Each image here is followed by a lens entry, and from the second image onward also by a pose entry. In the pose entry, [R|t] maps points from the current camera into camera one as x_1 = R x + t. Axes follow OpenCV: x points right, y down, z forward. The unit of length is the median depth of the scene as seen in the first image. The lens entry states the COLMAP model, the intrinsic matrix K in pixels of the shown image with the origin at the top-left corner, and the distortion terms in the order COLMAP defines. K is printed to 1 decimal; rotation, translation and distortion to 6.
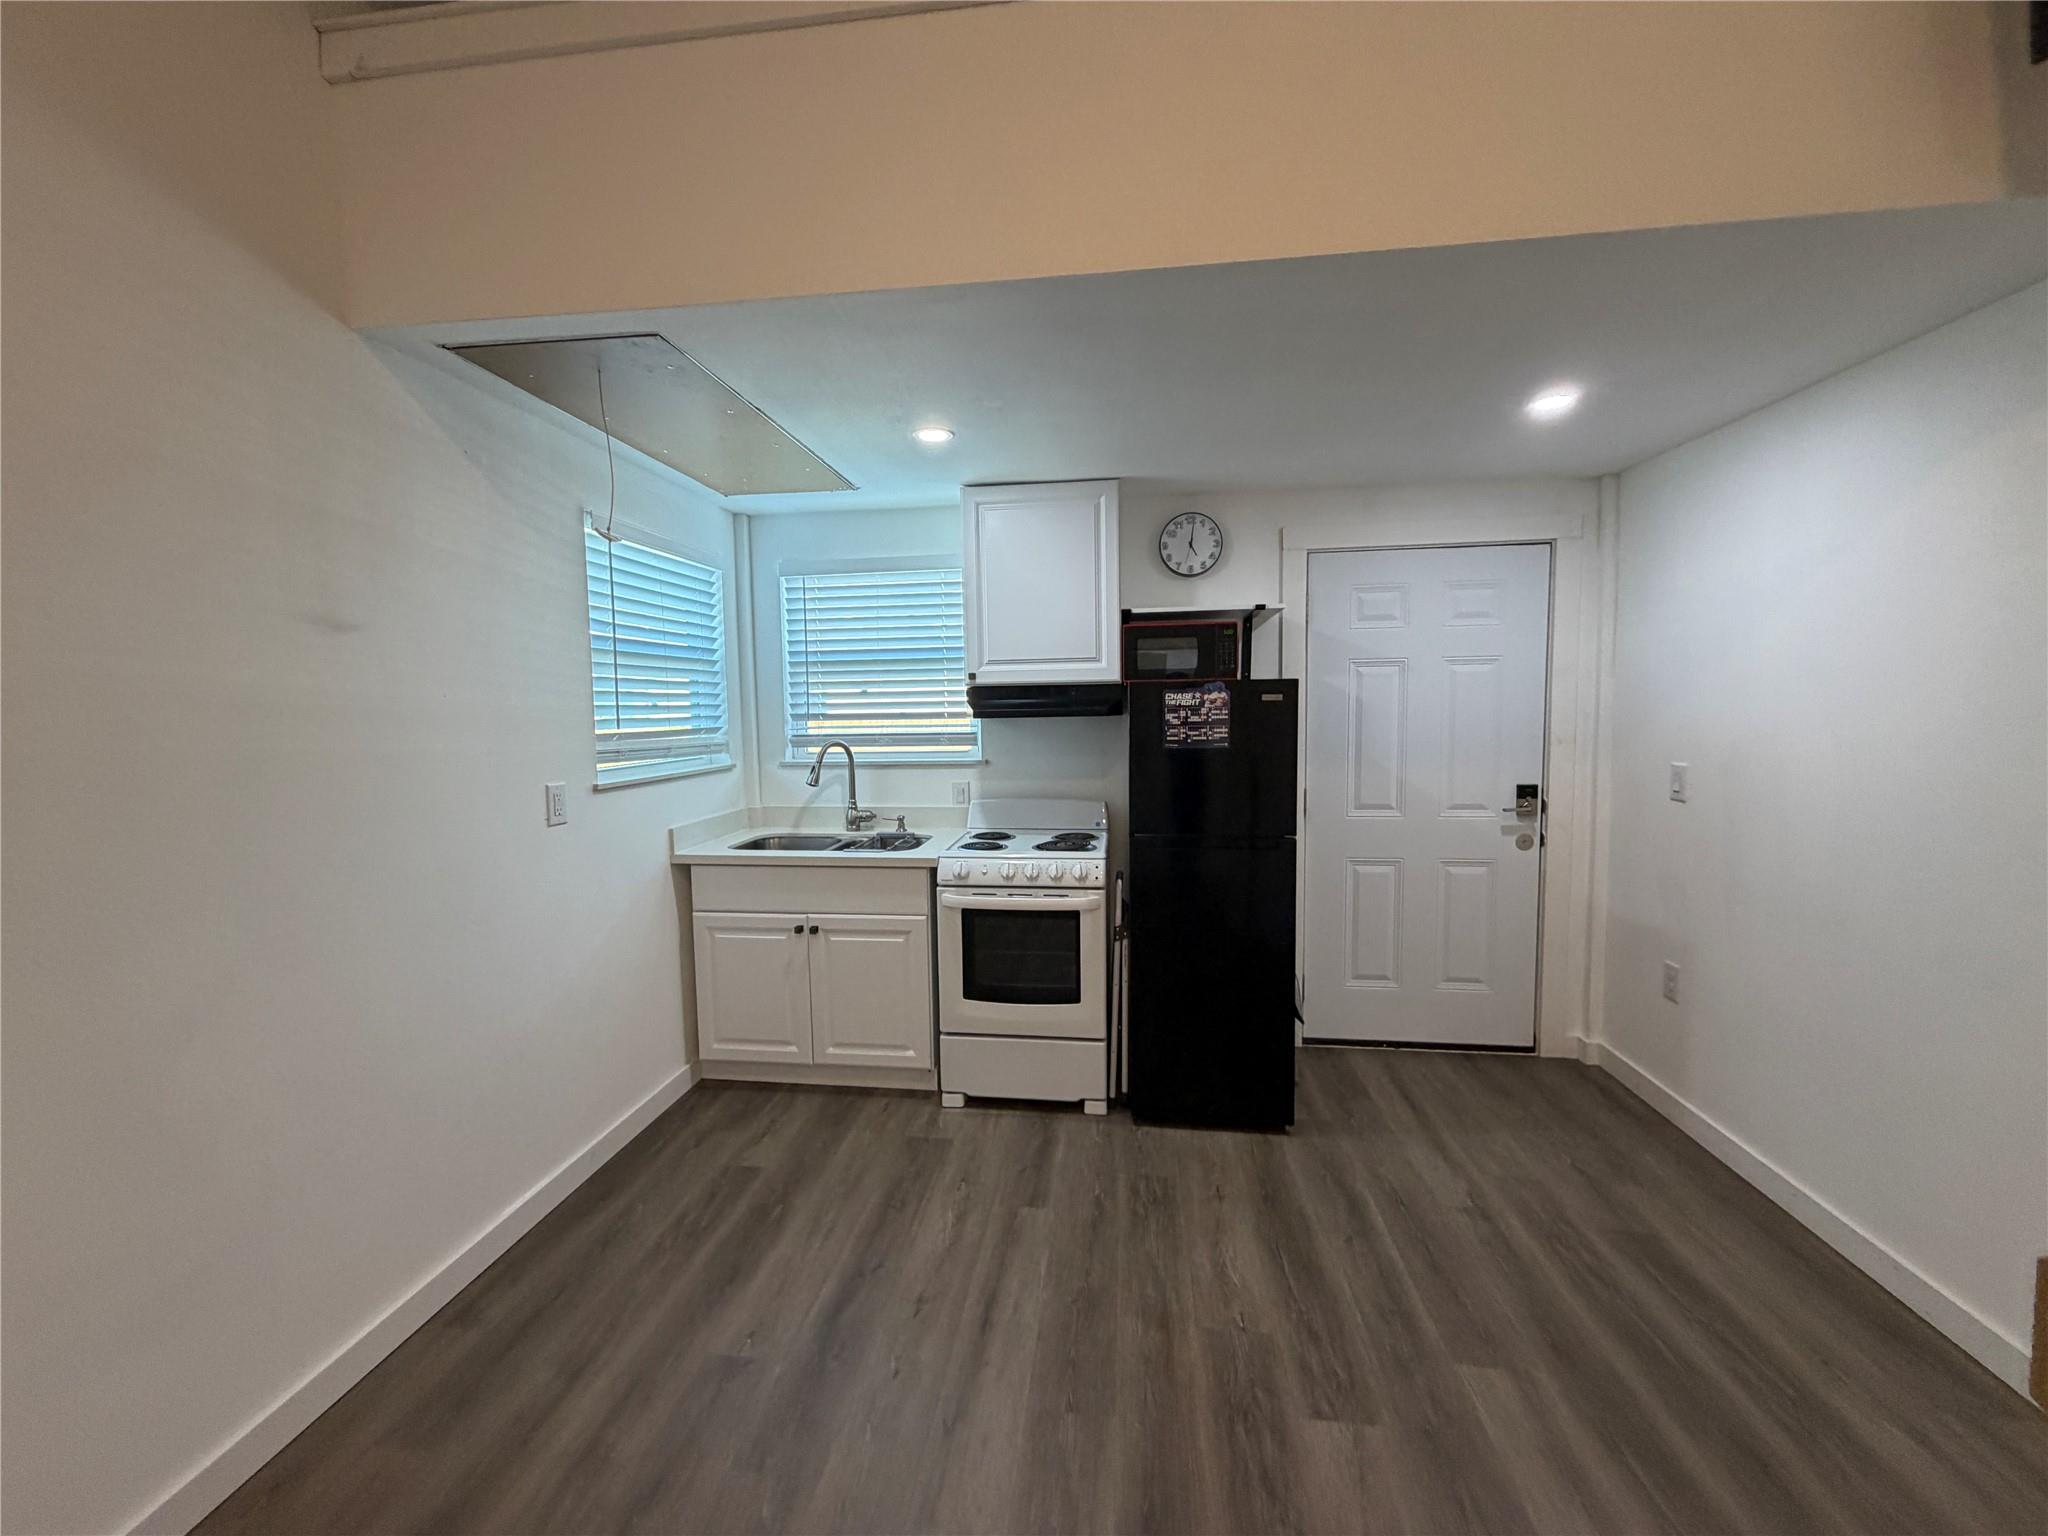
lens RADIAL K [[817.3, 0, 1019.7], [0, 817.3, 769.9], [0, 0, 1]] dist [-0.001693, 0.000348]
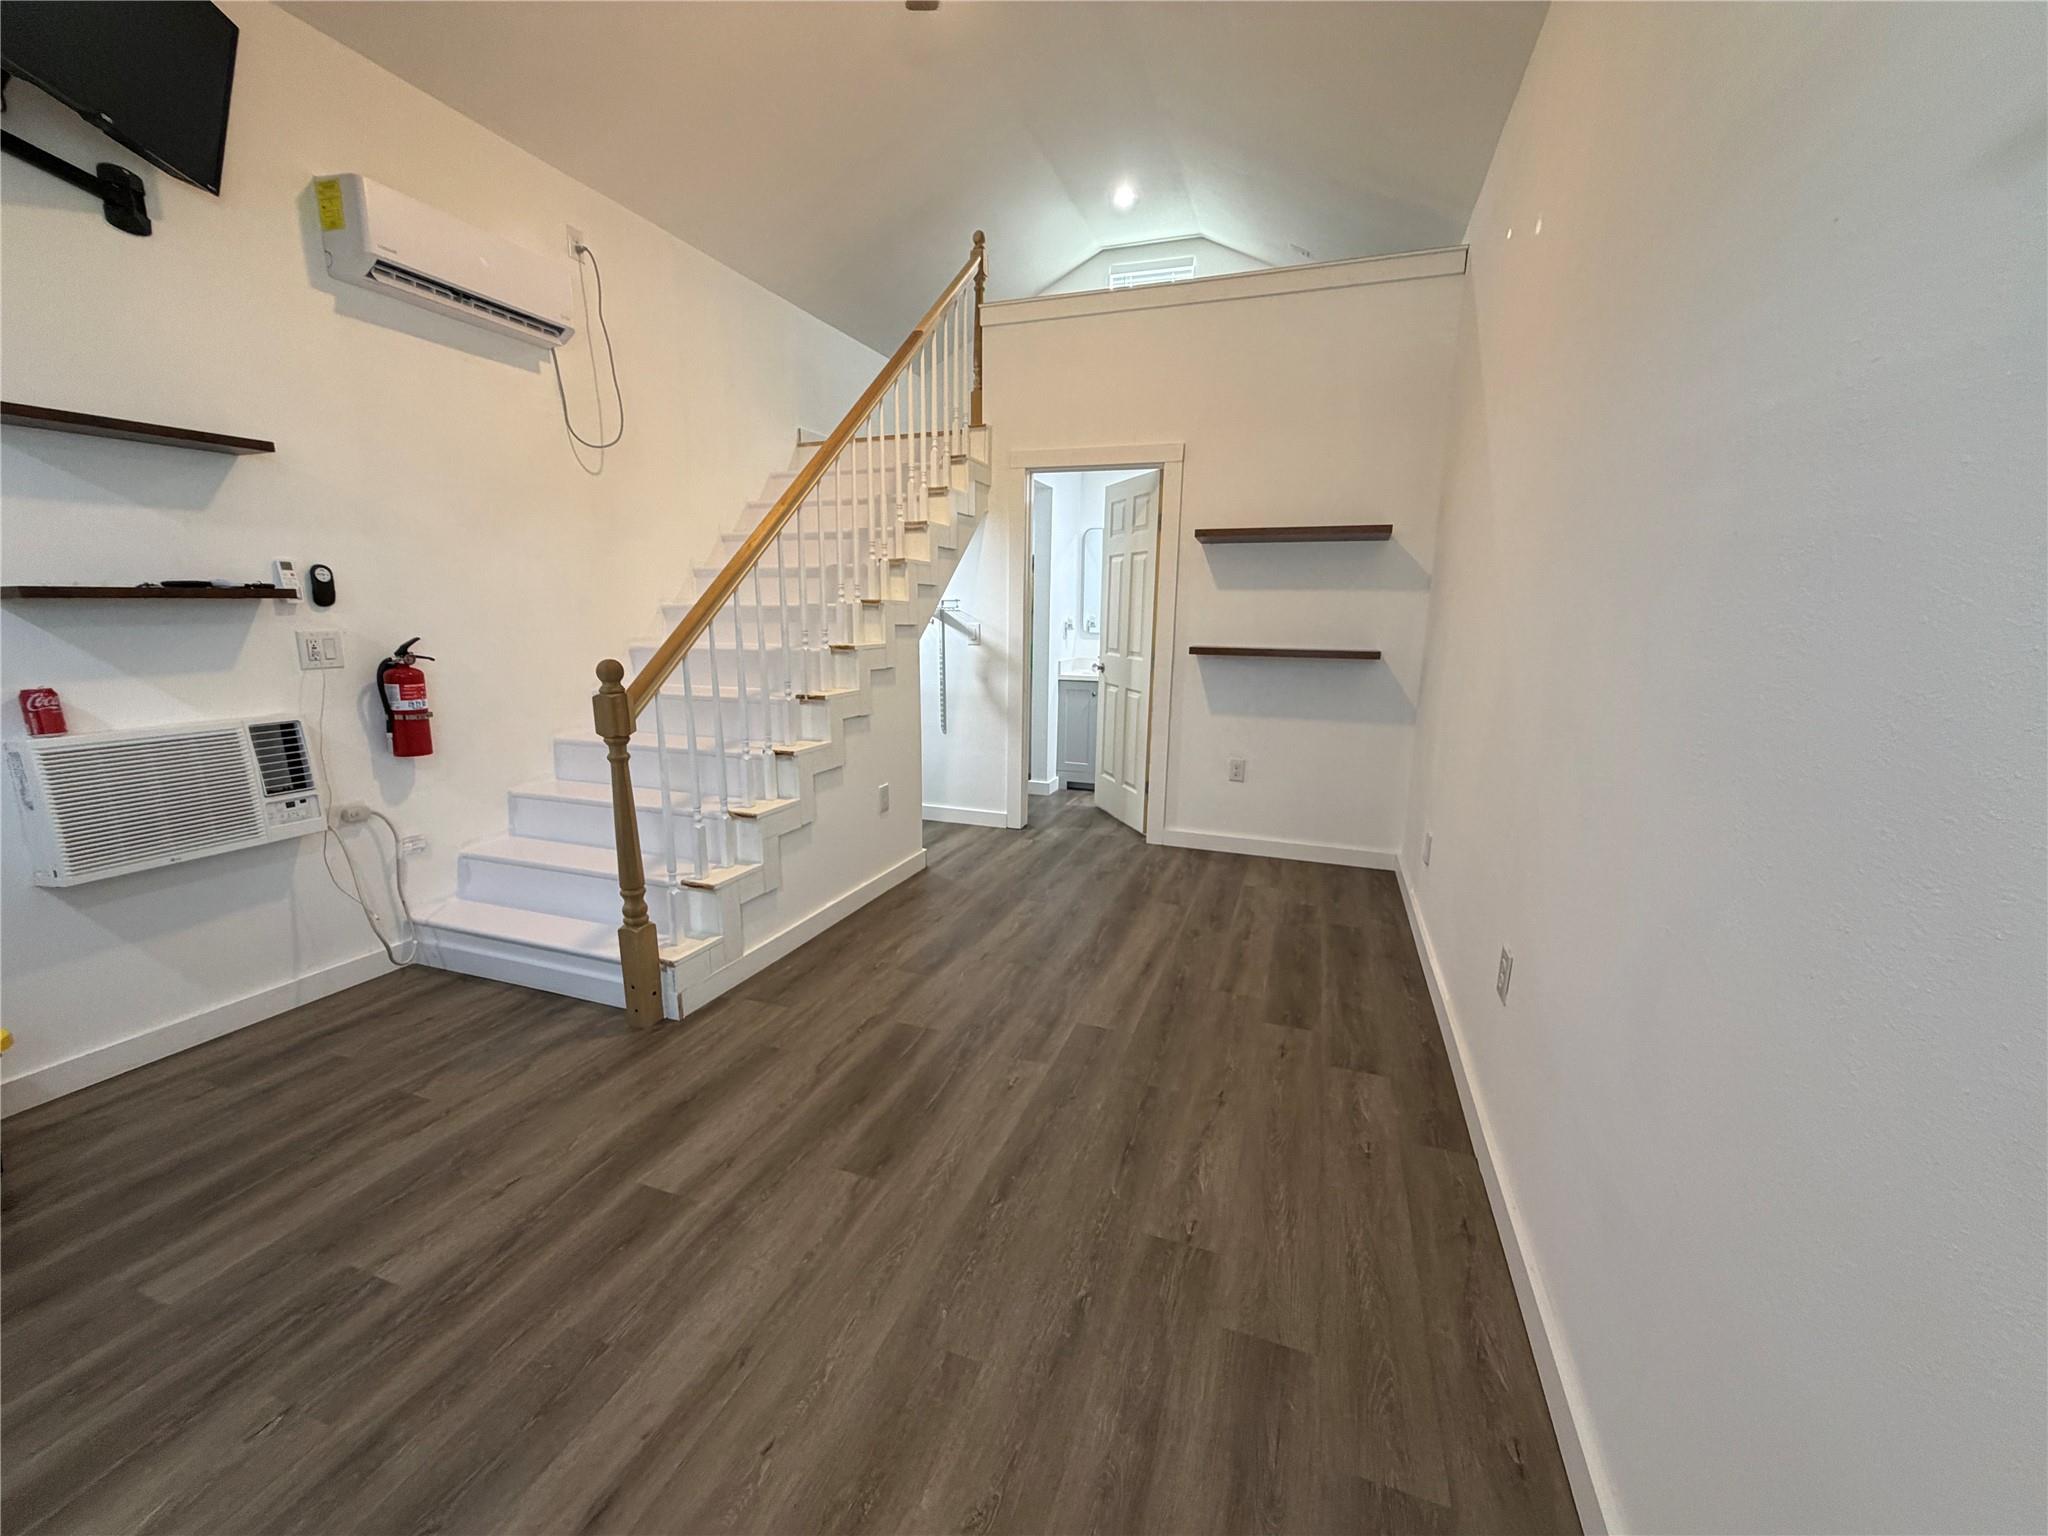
lens RADIAL K [[817.3, 0, 1021.8], [0, 817.3, 766.7], [0, 0, 1]] dist [-0.001693, 0.000348]
pose [[-0.976384, -0.037299, 0.212796, -0.294476], [0.020325, 0.964755, 0.262365, -0.011891], [-0.215082, 0.260494, -0.941213, 0.867426]]
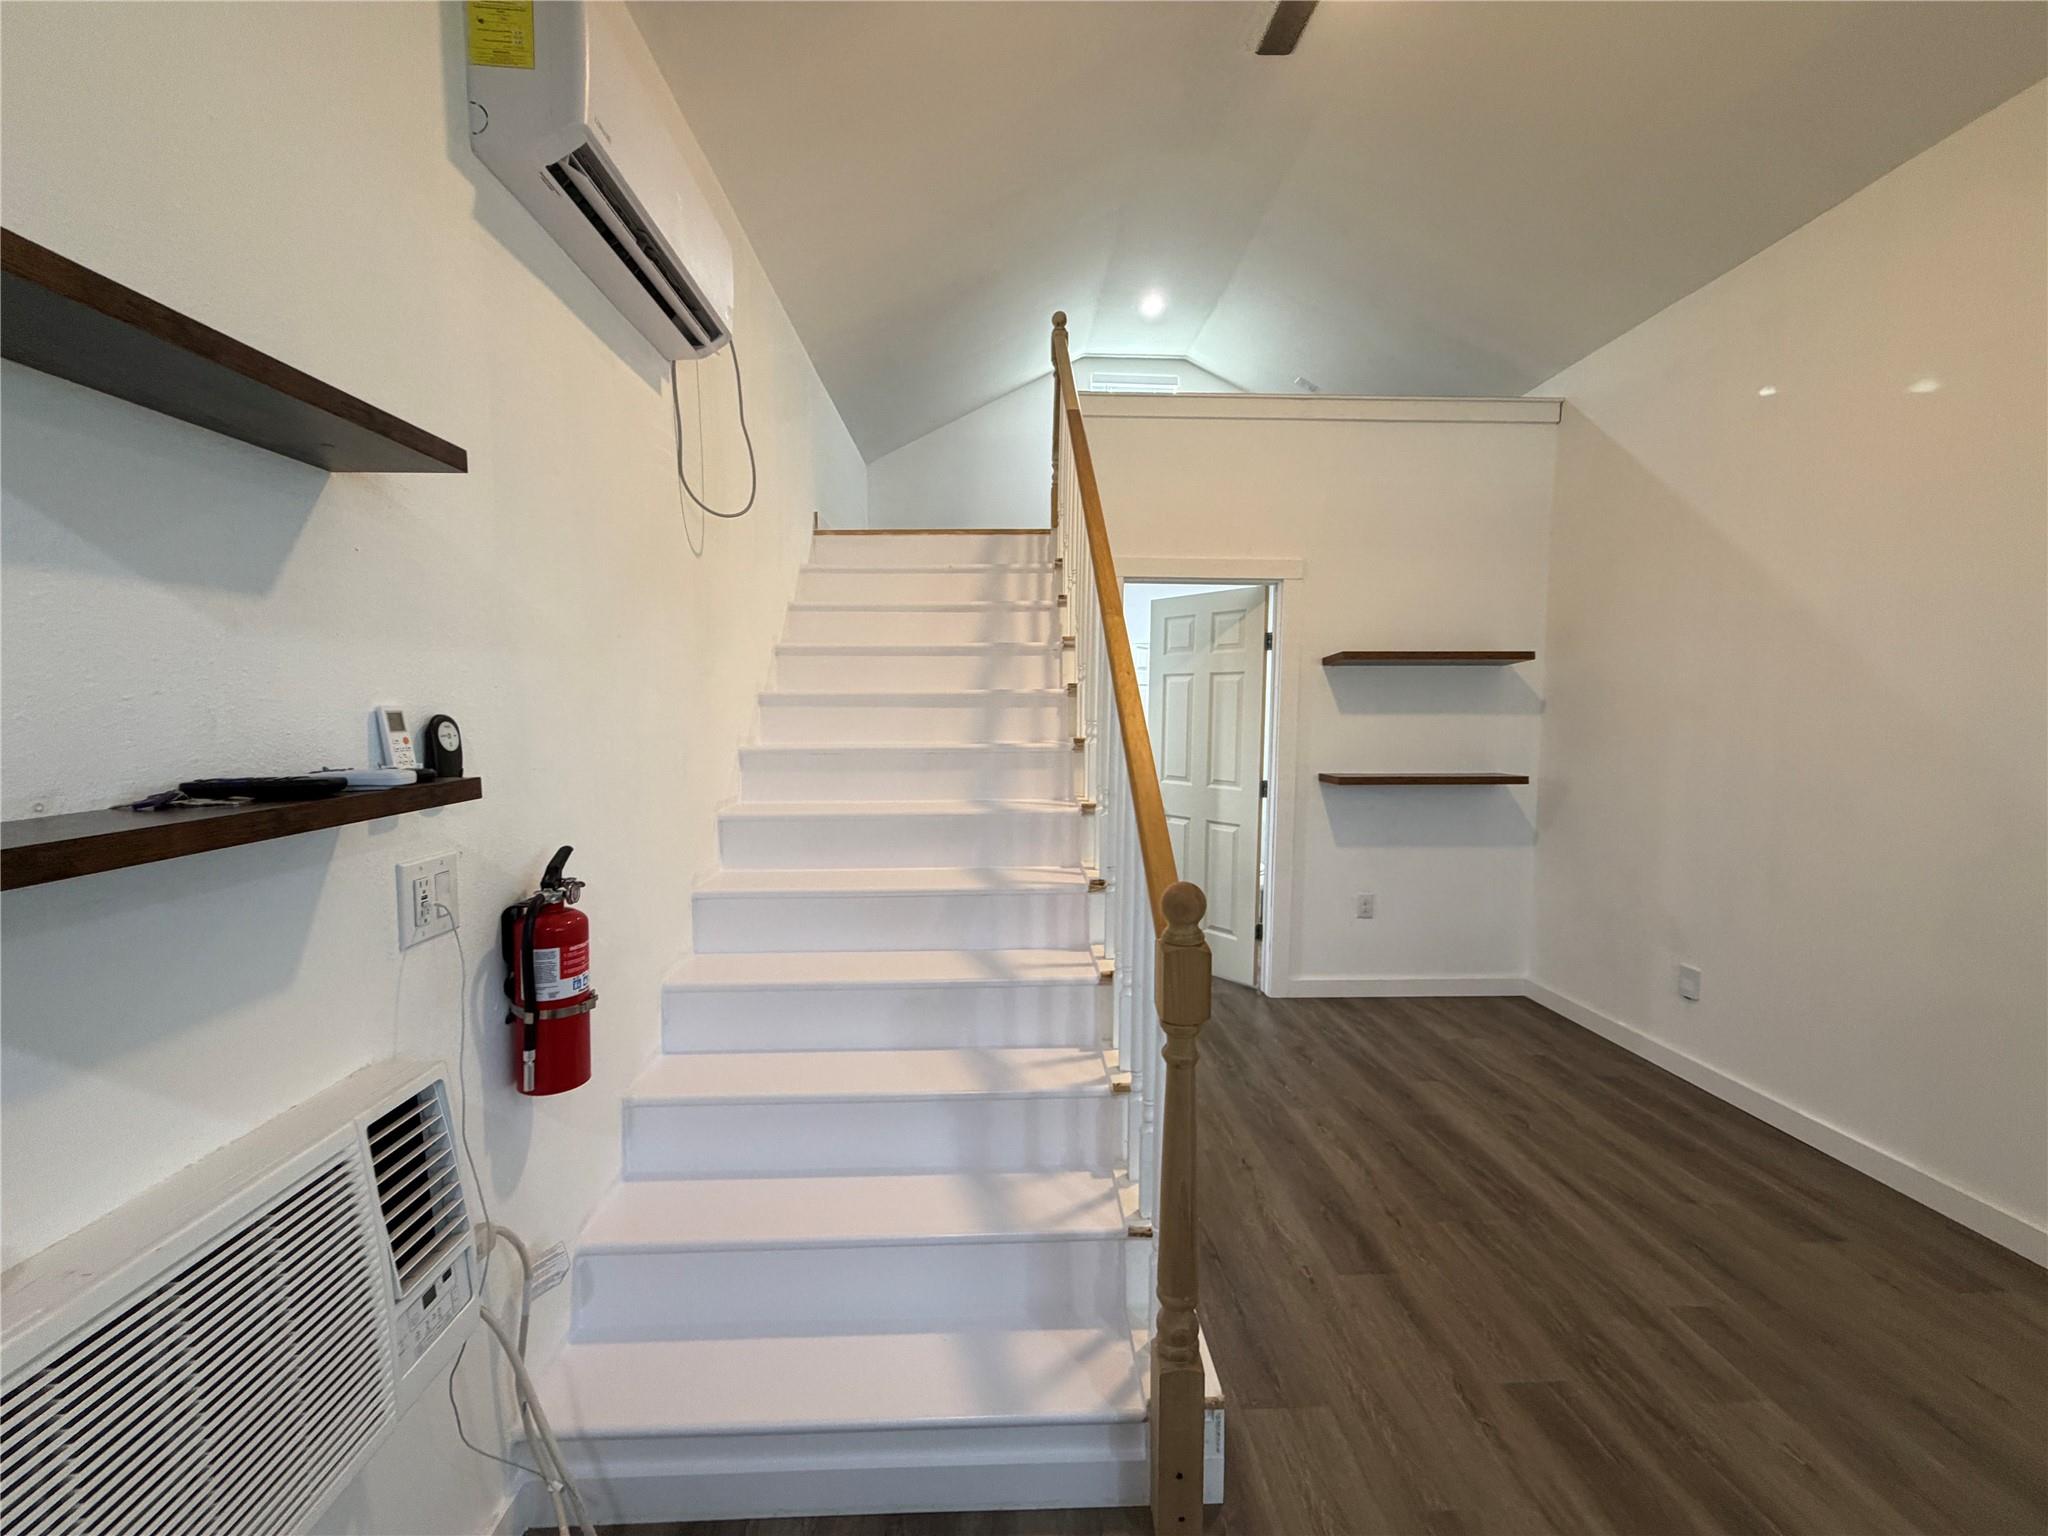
lens RADIAL K [[817.3, 0, 1019.7], [0, 817.3, 767.3], [0, 0, 1]] dist [-0.001693, 0.000348]
pose [[-0.986427, 0.025717, -0.162176, 0.421410], [0.001412, 0.988952, 0.148231, -0.040657], [0.164196, 0.145990, -0.975565, 0.592786]]
